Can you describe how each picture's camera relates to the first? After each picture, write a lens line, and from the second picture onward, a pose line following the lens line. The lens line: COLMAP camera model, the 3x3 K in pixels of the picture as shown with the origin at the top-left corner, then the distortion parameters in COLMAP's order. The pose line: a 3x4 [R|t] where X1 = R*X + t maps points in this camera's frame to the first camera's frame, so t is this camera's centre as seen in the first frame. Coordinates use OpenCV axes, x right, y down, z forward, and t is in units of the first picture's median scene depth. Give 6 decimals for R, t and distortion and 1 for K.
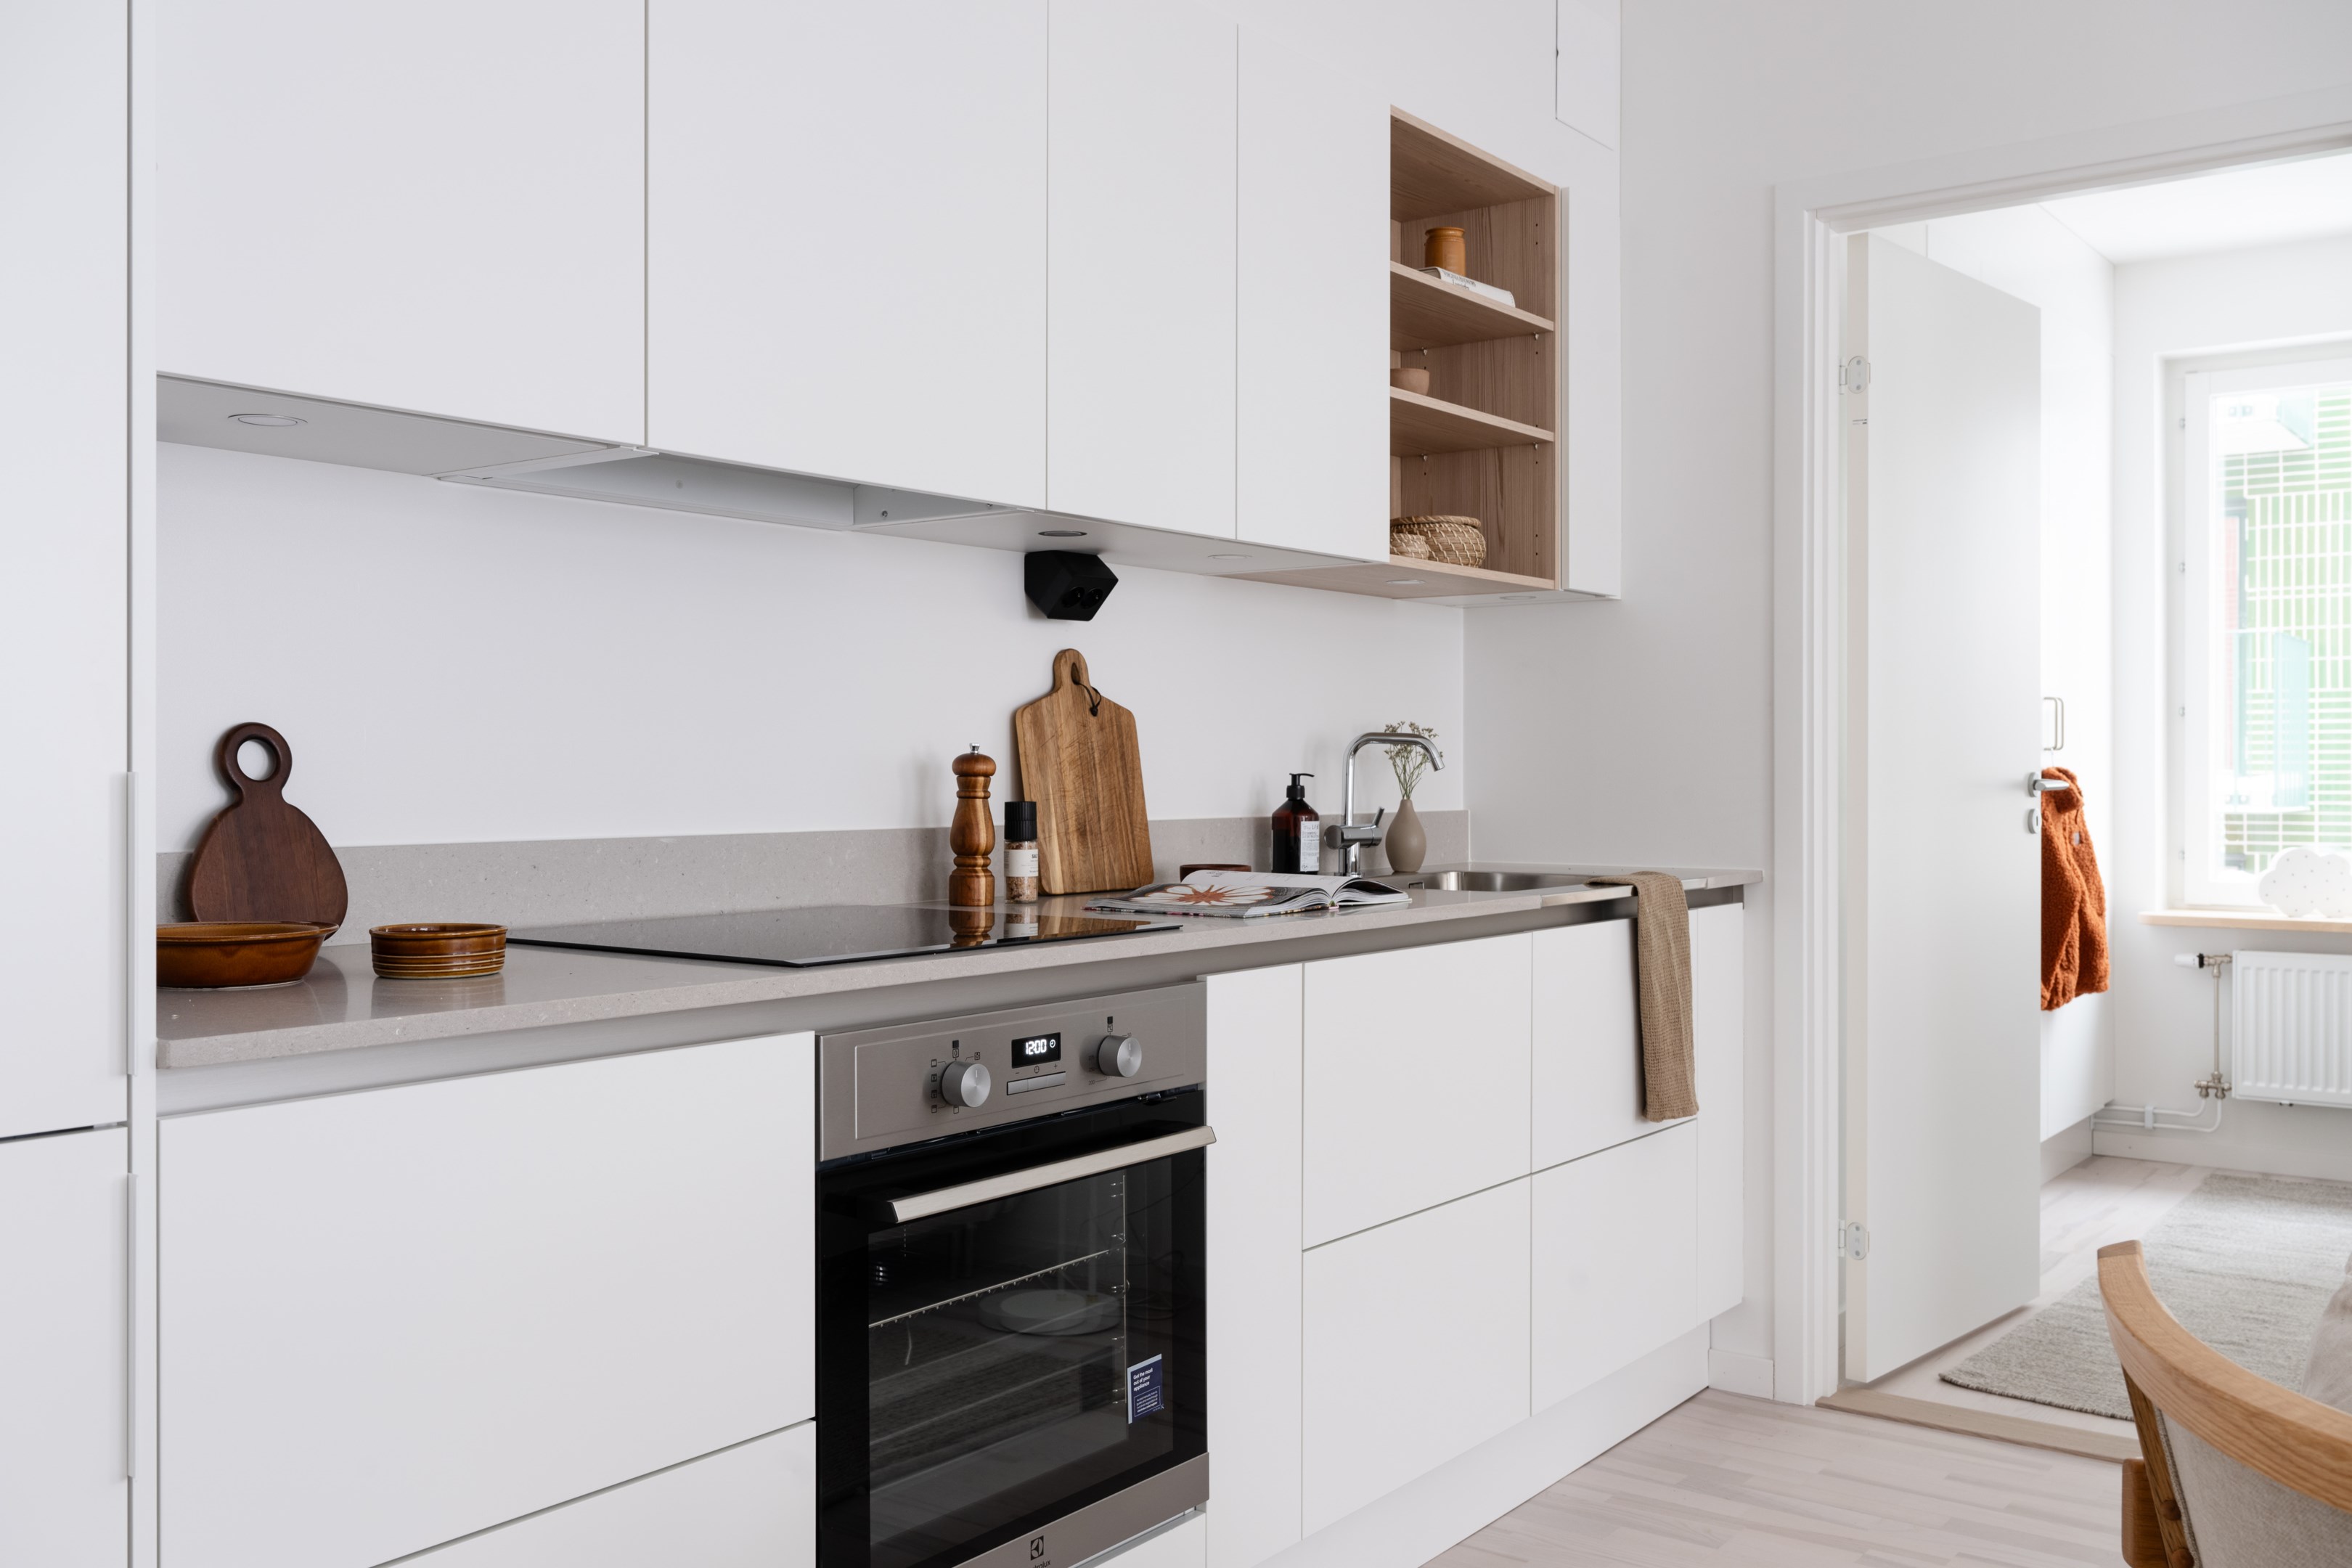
lens RADIAL K [[2082.3, 0, 1172.7], [0, 2082.3, 756.5], [0, 0, 1]] dist [-0.000400, -0.008348]
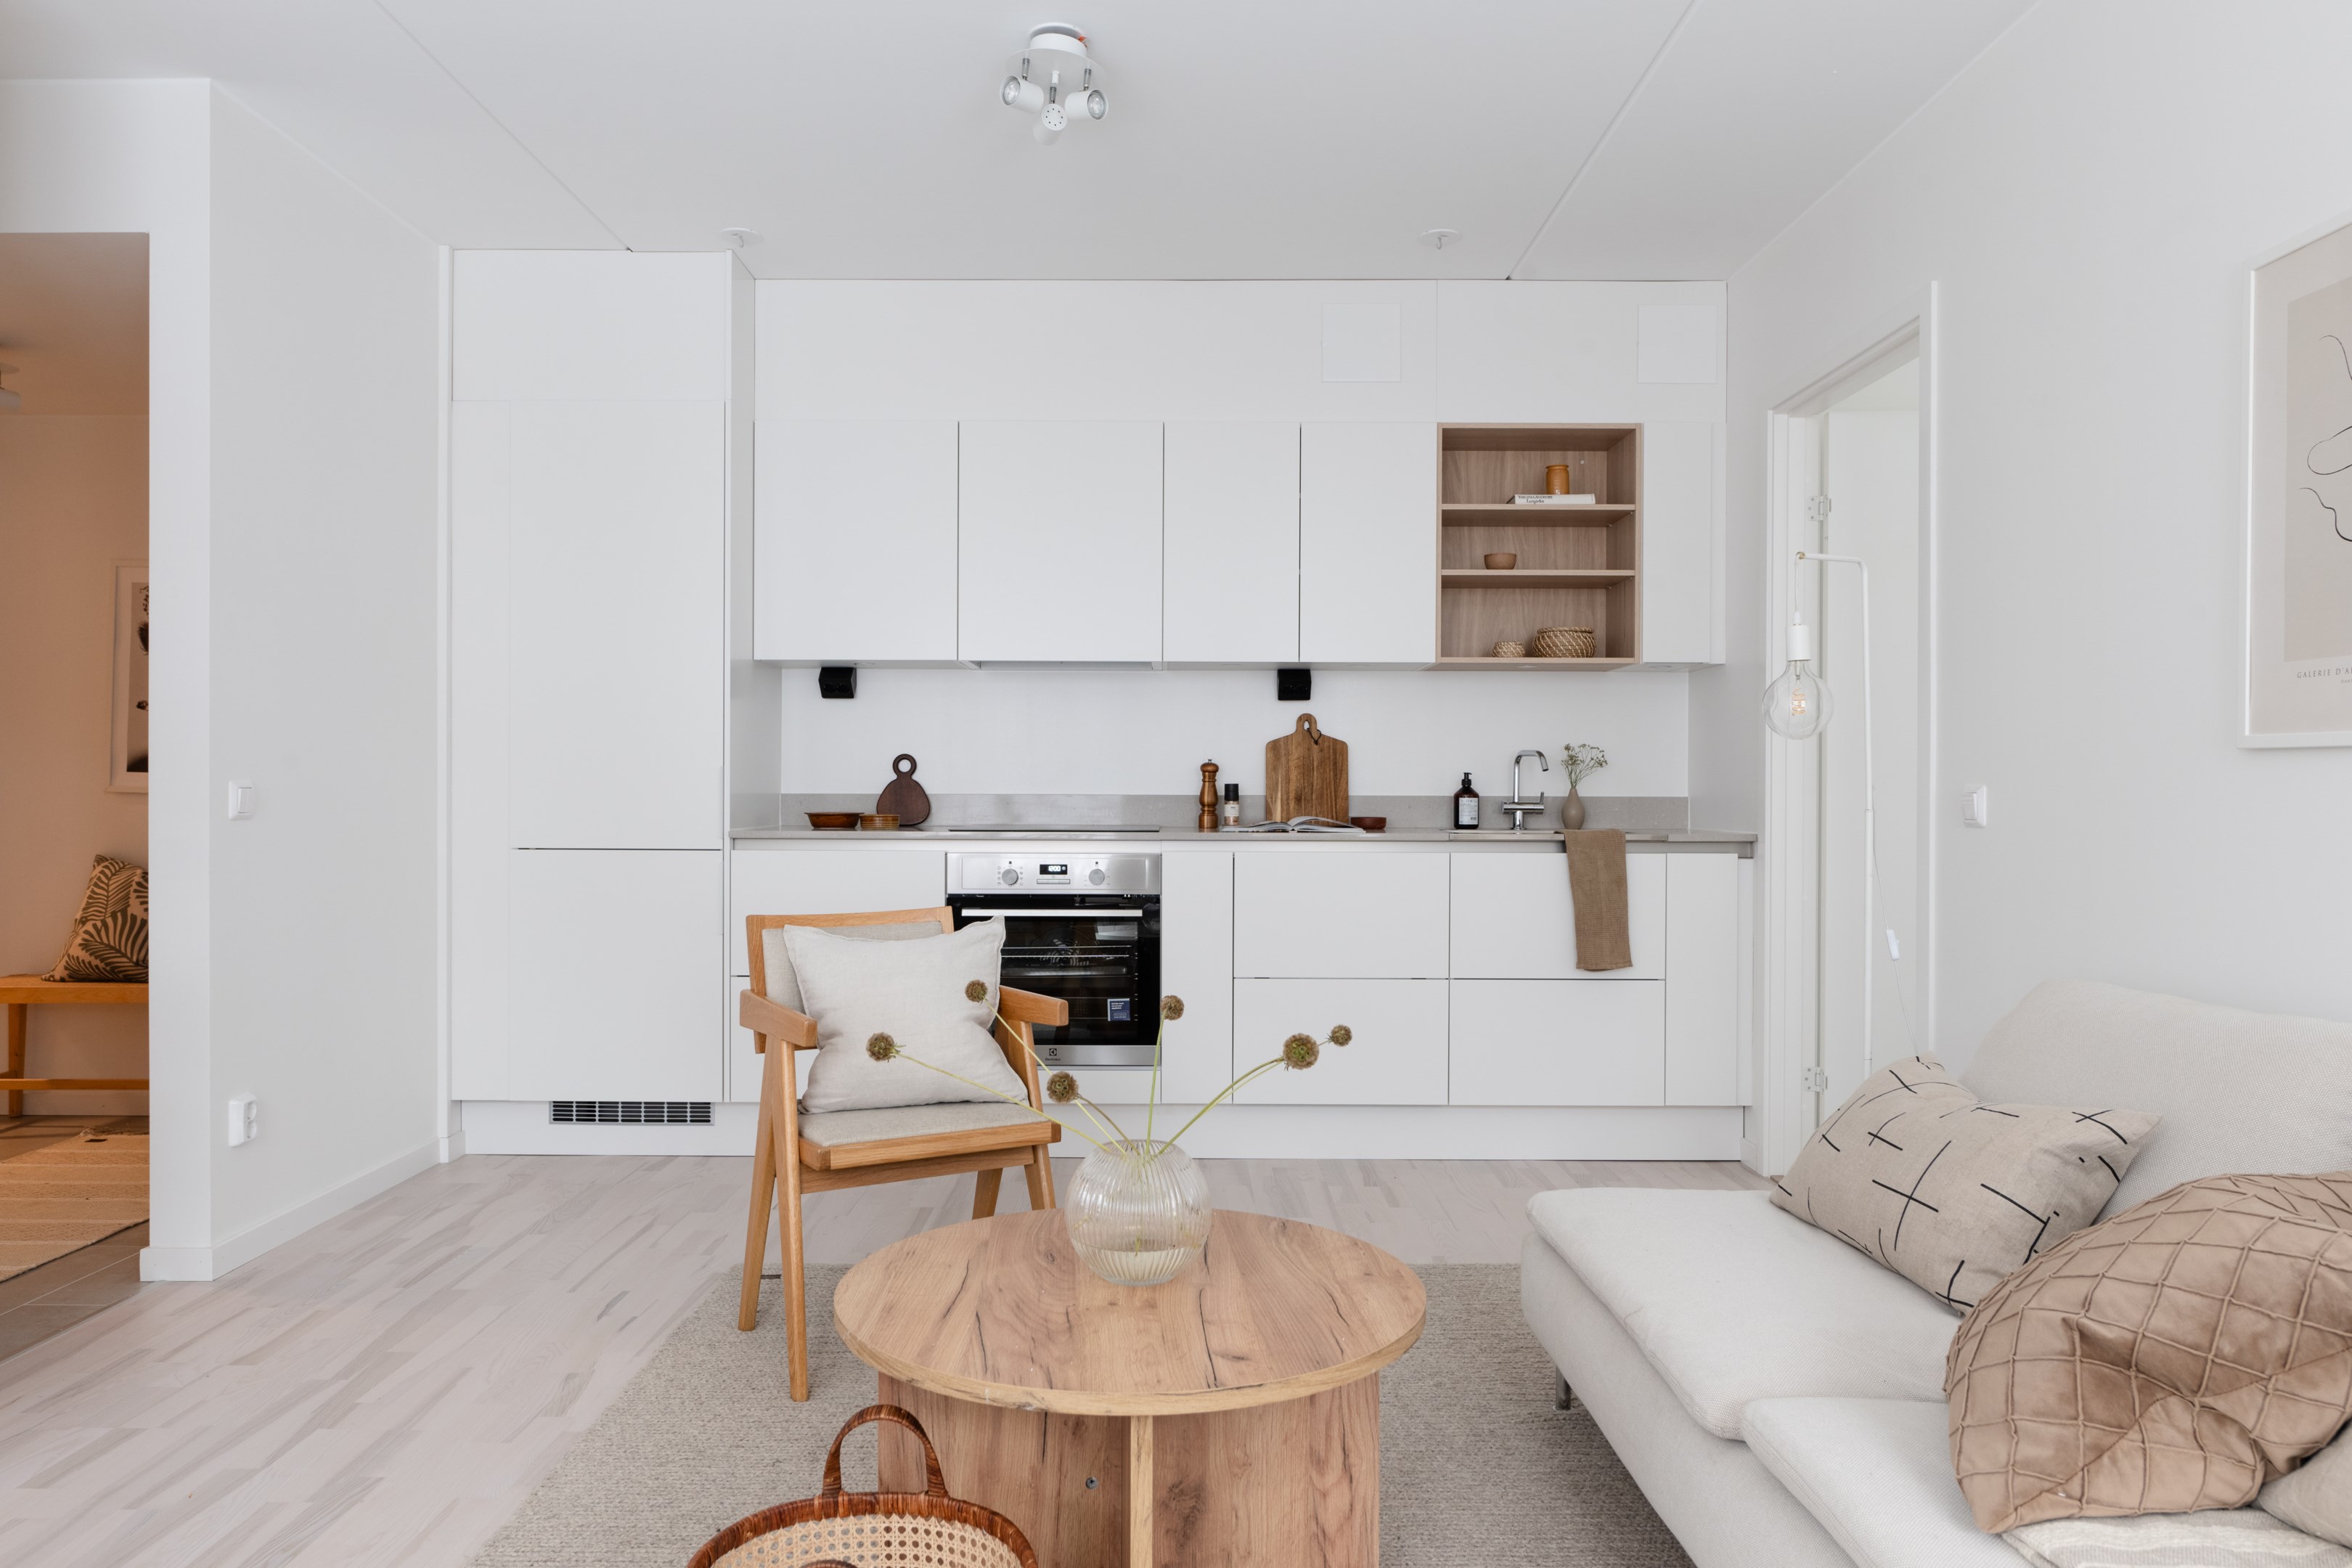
lens RADIAL K [[1590.0, 0, 1176.0], [0, 1590.0, 784.0], [0, 0, 1]] dist [-0.001790, 0.002071]
pose [[0.589865, -0.000760, -0.807502, 0.654880], [0.000956, 1.000000, -0.000243, 0.011358], [0.807502, -0.000629, 0.589865, -0.037351]]
